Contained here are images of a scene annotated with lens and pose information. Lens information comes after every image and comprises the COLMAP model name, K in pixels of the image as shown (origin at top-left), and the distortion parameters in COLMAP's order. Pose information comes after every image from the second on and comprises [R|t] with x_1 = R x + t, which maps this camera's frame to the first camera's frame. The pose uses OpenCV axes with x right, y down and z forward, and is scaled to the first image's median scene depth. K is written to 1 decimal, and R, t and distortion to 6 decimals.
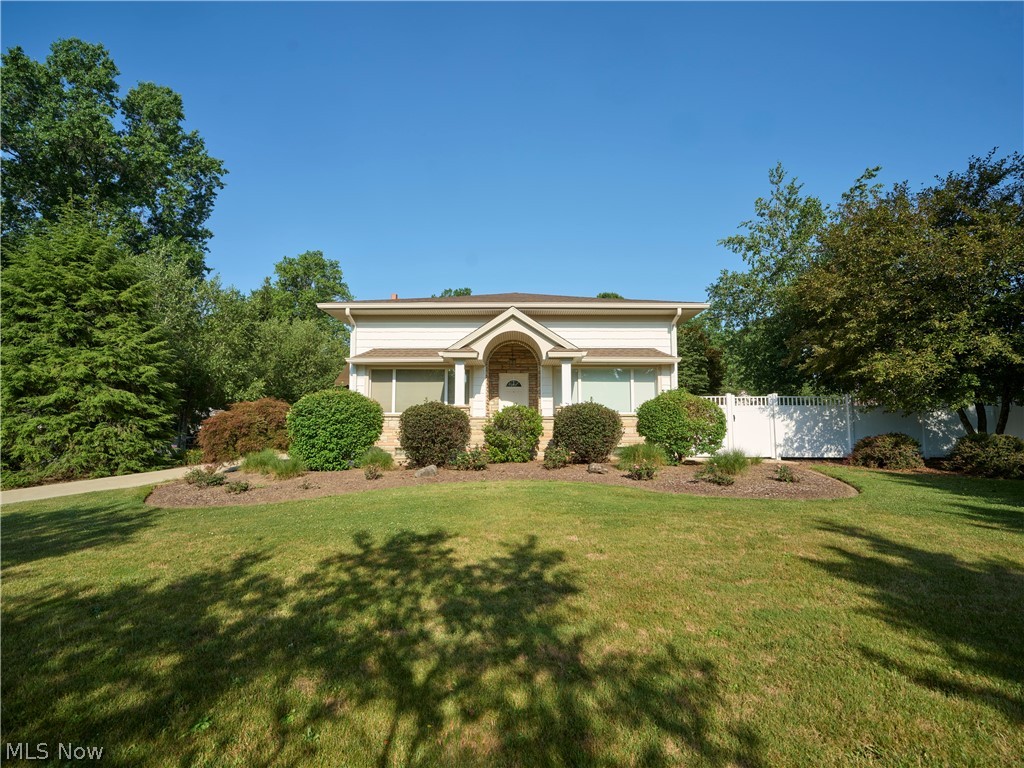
lens RADIAL K [[481.9, 0, 514.4], [0, 481.9, 382.3], [0, 0, 1]] dist [0.000146, -0.000268]
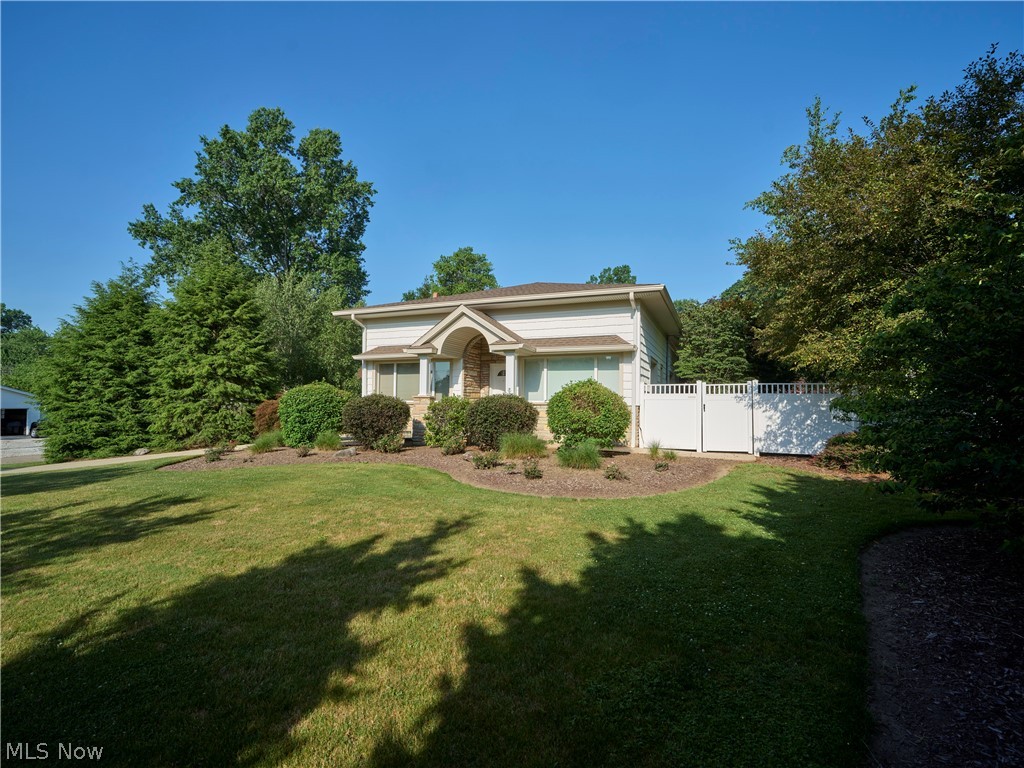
lens RADIAL K [[481.9, 0, 519.5], [0, 481.9, 385.8], [0, 0, 1]] dist [0.000146, -0.000268]
pose [[0.930035, -0.008295, -0.367378, 0.462355], [0.027039, 0.998580, 0.045905, -0.018470], [0.366475, -0.052627, 0.928938, 0.026912]]
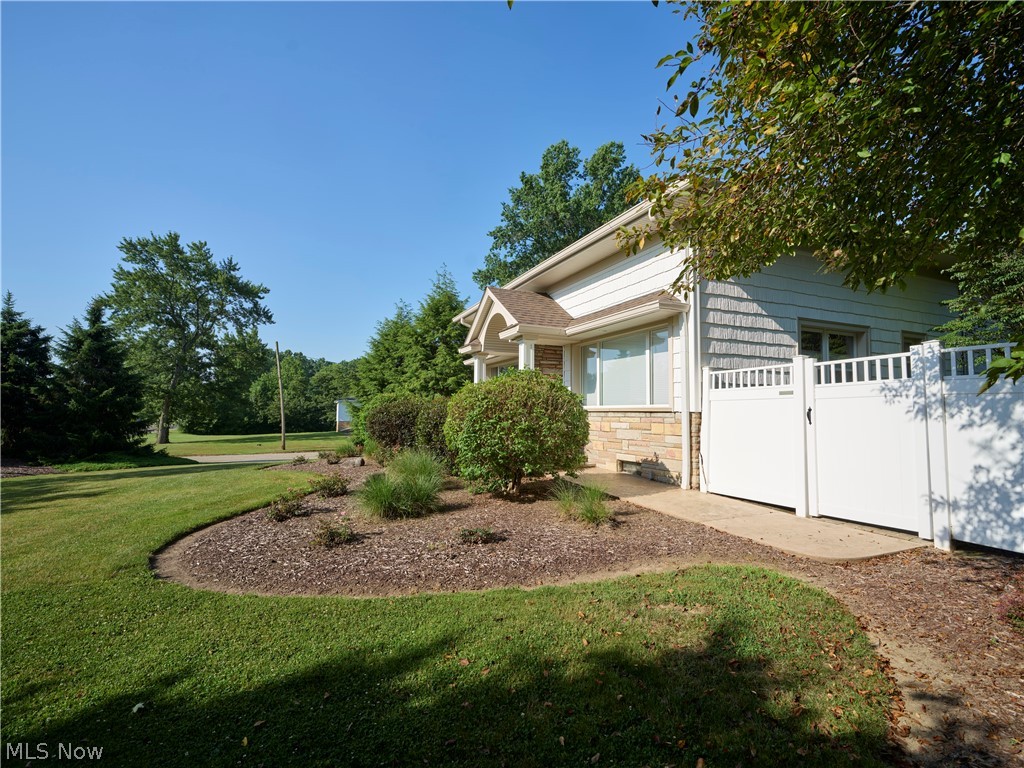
lens RADIAL K [[481.9, 0, 518.5], [0, 481.9, 382.8], [0, 0, 1]] dist [0.000146, -0.000268]
pose [[0.417534, -0.053633, -0.907077, 0.715437], [0.079029, 0.996617, -0.022550, 0.036059], [0.905218, -0.062270, 0.420360, 0.607759]]
